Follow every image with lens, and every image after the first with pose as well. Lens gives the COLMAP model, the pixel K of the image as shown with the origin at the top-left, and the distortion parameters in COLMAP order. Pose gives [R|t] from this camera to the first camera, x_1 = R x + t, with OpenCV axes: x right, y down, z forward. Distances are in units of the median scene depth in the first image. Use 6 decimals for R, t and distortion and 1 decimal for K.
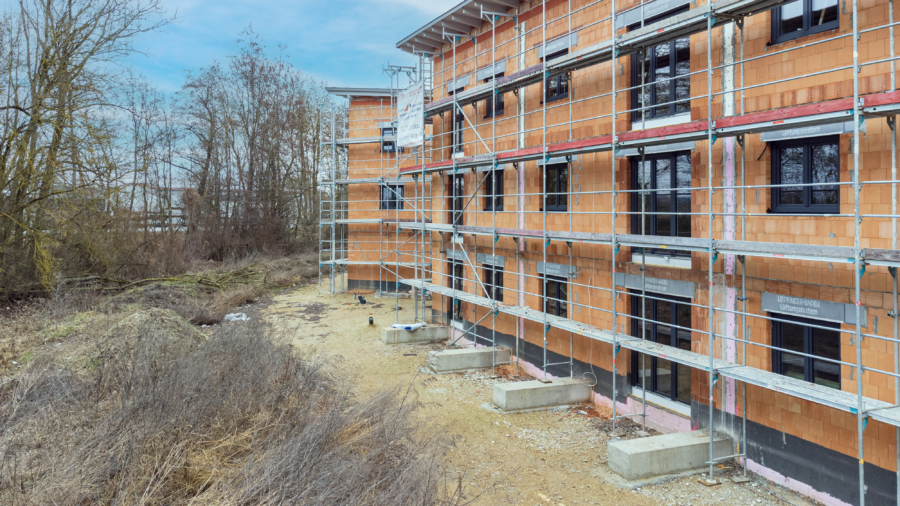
lens RADIAL K [[690.0, 0, 423.7], [0, 690.0, 195.6], [0, 0, 1]] dist [0.001825, 0.005247]
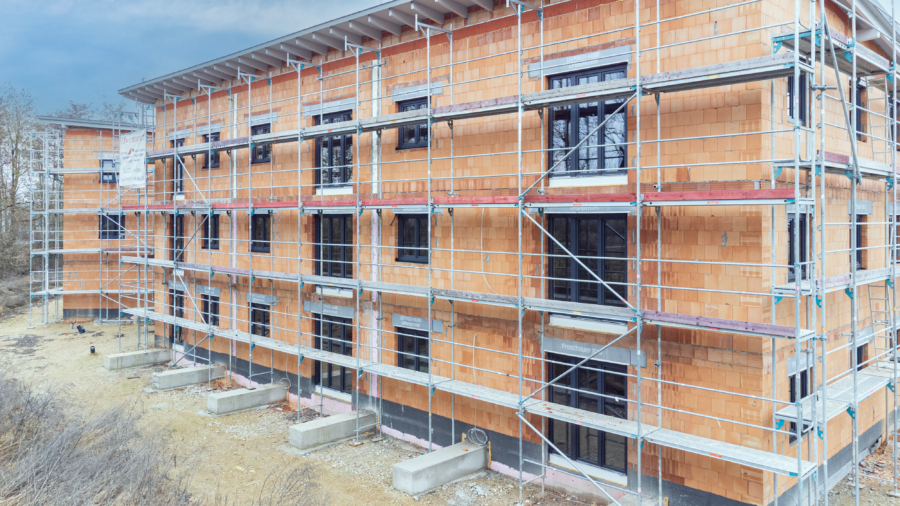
lens RADIAL K [[712.1, 0, 447.1], [0, 712.1, 210.7], [0, 0, 1]] dist [-0.001261, 0.013113]
pose [[0.920555, -0.002779, 0.390602, -0.002422], [-0.003226, 0.999887, 0.014715, -0.070200], [-0.390599, -0.014806, 0.920442, -0.307096]]
